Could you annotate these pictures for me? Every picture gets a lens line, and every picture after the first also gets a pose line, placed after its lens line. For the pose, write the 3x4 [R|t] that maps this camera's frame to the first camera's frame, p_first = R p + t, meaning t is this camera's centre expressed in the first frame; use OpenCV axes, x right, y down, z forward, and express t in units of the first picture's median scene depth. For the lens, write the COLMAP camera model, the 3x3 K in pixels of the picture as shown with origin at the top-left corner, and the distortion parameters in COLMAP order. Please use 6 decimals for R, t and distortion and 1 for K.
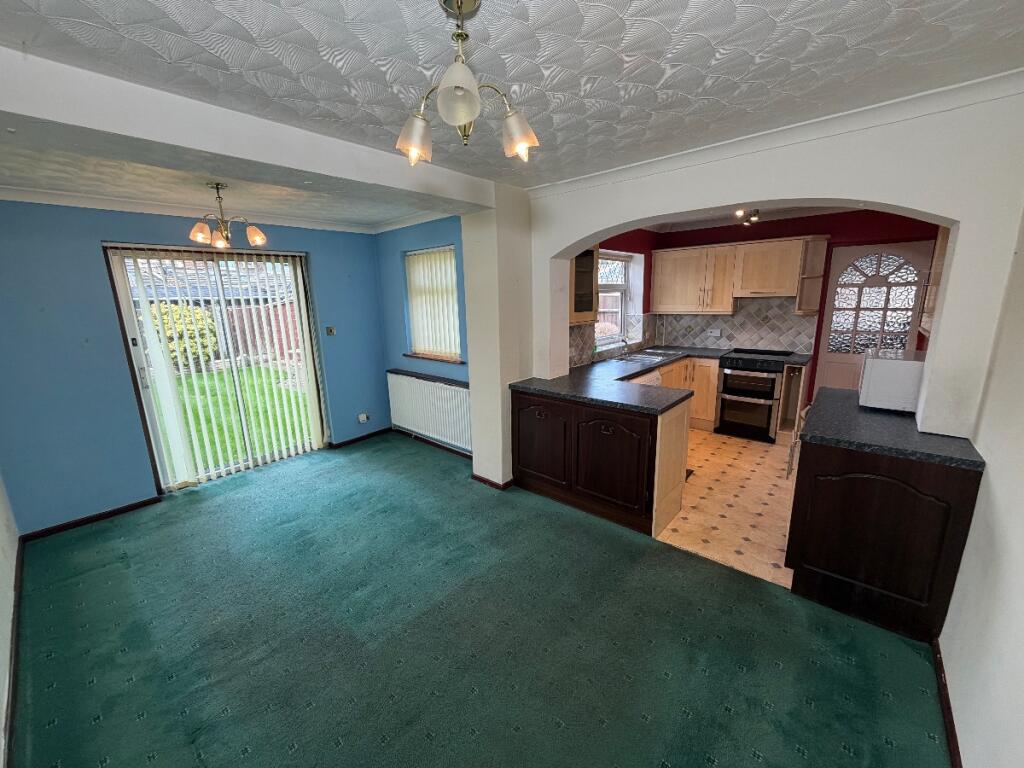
lens RADIAL K [[404.3, 0, 512.0], [0, 404.3, 384.0], [0, 0, 1]] dist [-0.012212, 0.000160]
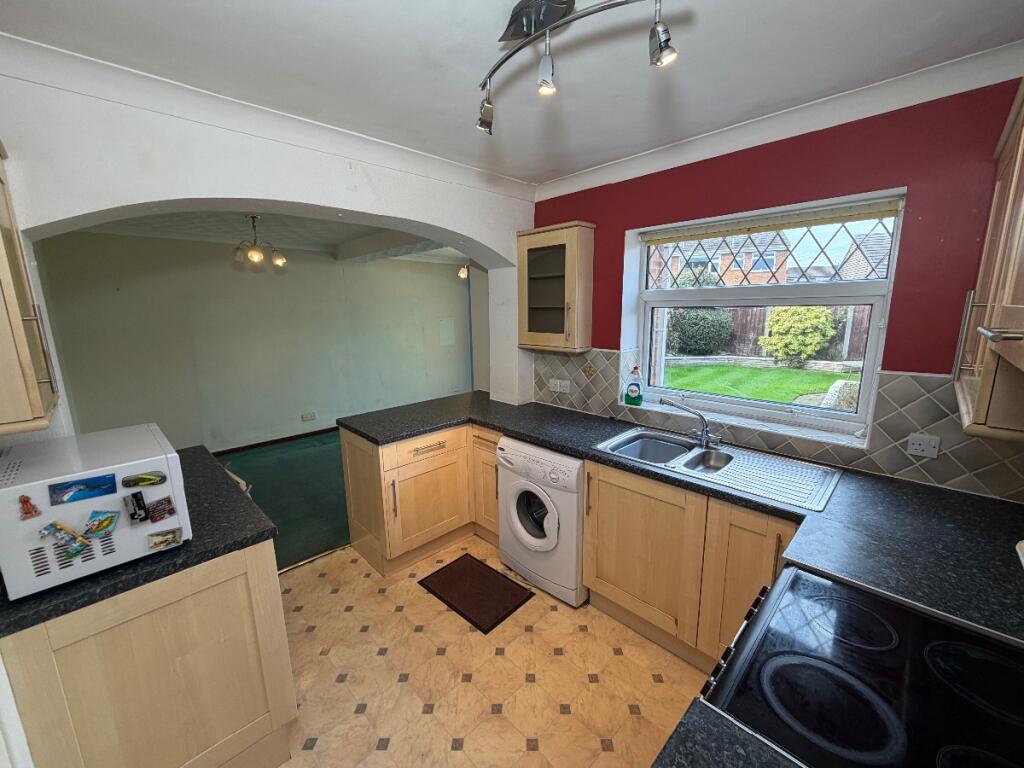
lens RADIAL K [[404.3, 0, 512.0], [0, 404.3, 384.0], [0, 0, 1]] dist [-0.012212, 0.000160]
pose [[-0.071744, 0.216418, -0.973661, 0.818753], [-0.198377, 0.953579, 0.226571, -0.219145], [0.977497, 0.209407, -0.025481, 0.878734]]
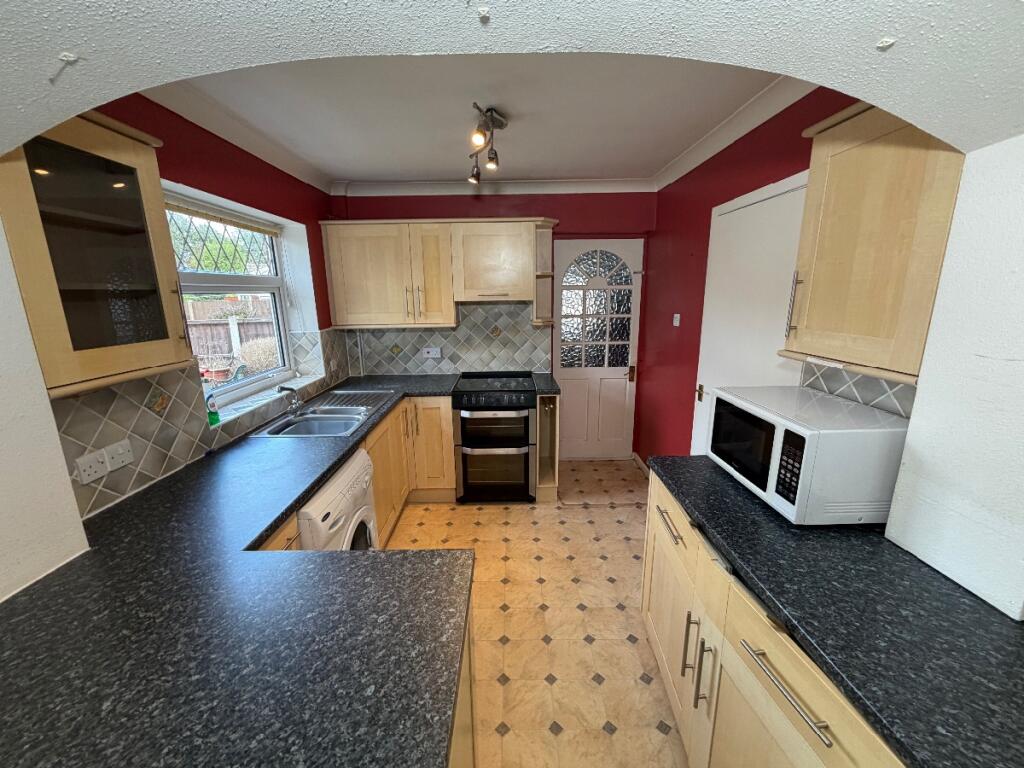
lens RADIAL K [[404.3, 0, 512.0], [0, 404.3, 384.0], [0, 0, 1]] dist [-0.012212, 0.000160]
pose [[0.745763, -0.128855, 0.653631, 0.177150], [0.134133, 0.990067, 0.042140, -0.104823], [-0.652568, 0.056247, 0.755640, 0.481041]]
